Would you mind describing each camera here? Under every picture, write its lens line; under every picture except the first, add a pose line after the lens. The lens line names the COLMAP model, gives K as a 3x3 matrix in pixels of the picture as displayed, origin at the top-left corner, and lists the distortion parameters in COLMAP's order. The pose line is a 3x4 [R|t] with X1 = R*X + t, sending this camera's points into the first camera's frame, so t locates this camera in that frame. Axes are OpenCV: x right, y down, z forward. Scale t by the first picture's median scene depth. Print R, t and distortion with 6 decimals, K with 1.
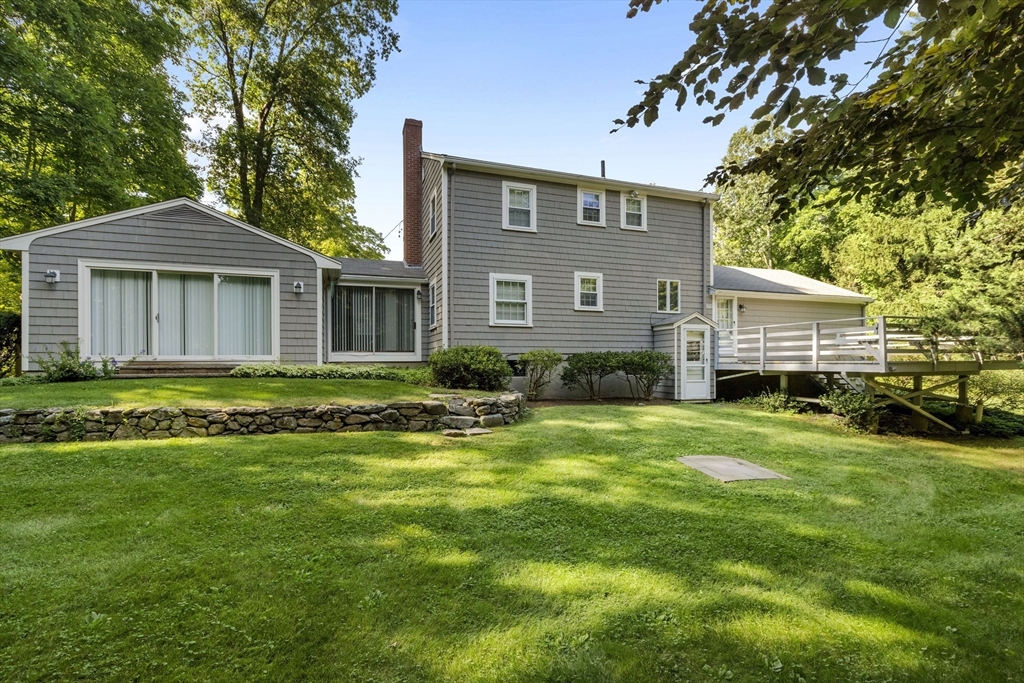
lens RADIAL K [[461.9, 0, 516.1], [0, 461.9, 370.0], [0, 0, 1]] dist [0.000433, 0.000555]
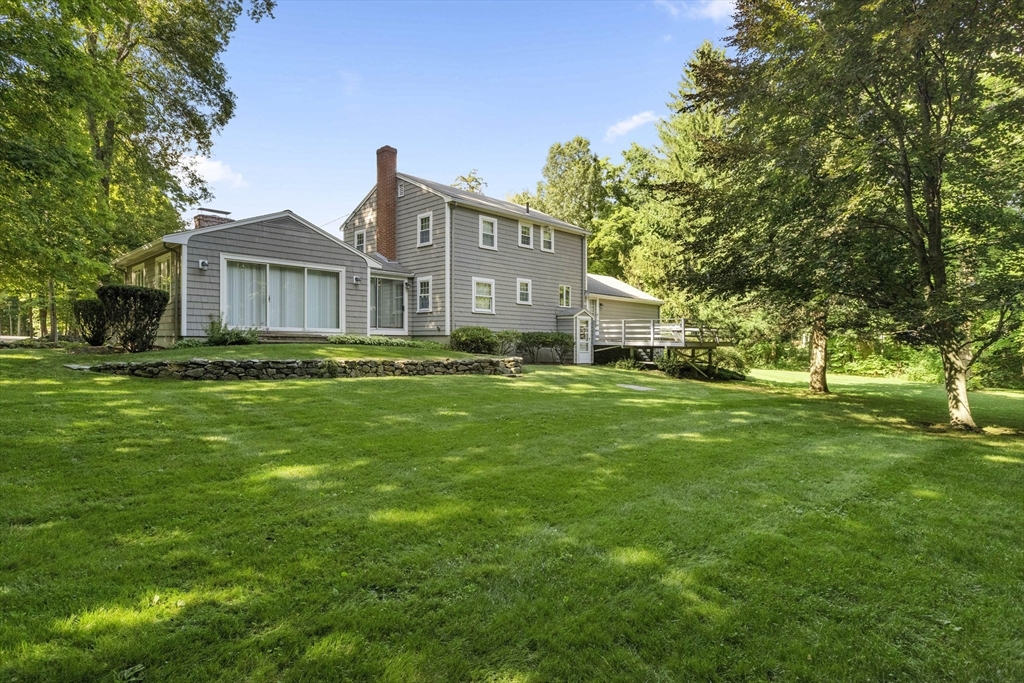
lens RADIAL K [[557.2, 0, 509.1], [0, 557.2, 339.7], [0, 0, 1]] dist [0.002031, 0.000138]
pose [[0.898241, 0.019906, 0.439051, -0.728954], [-0.012409, 0.999724, -0.019941, 0.025360], [-0.439327, 0.012463, 0.898241, -0.647830]]
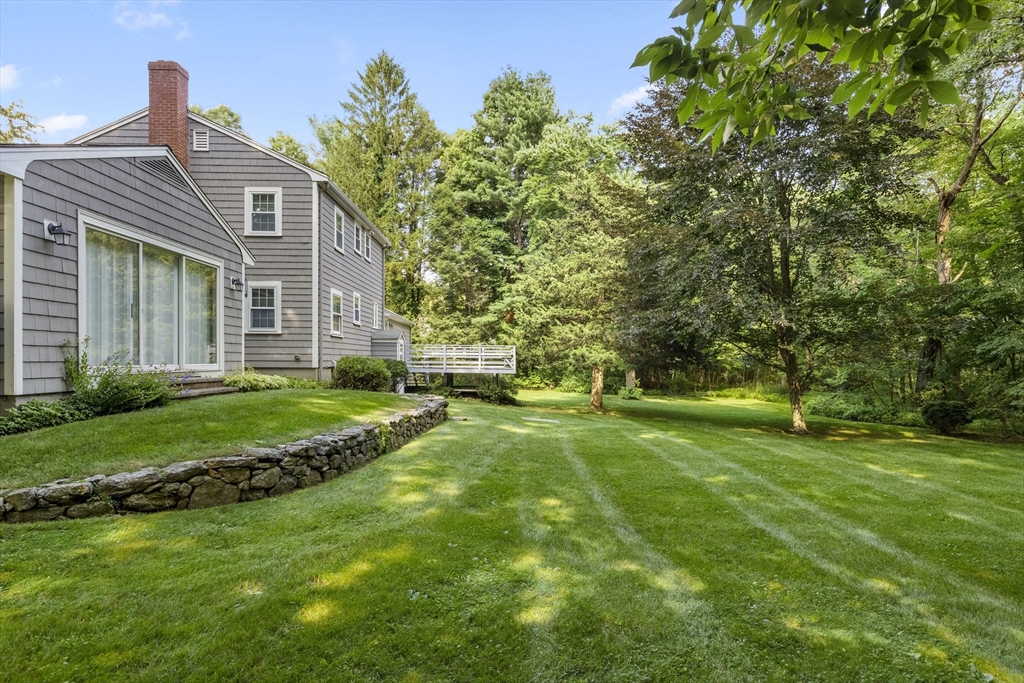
lens RADIAL K [[569.6, 0, 519.3], [0, 569.6, 349.4], [0, 0, 1]] dist [0.008021, -0.000392]
pose [[0.292766, 0.024195, 0.955878, -1.212121], [0.001664, 0.999665, -0.025813, -0.027085], [-0.956183, 0.009148, 0.292628, 0.178385]]
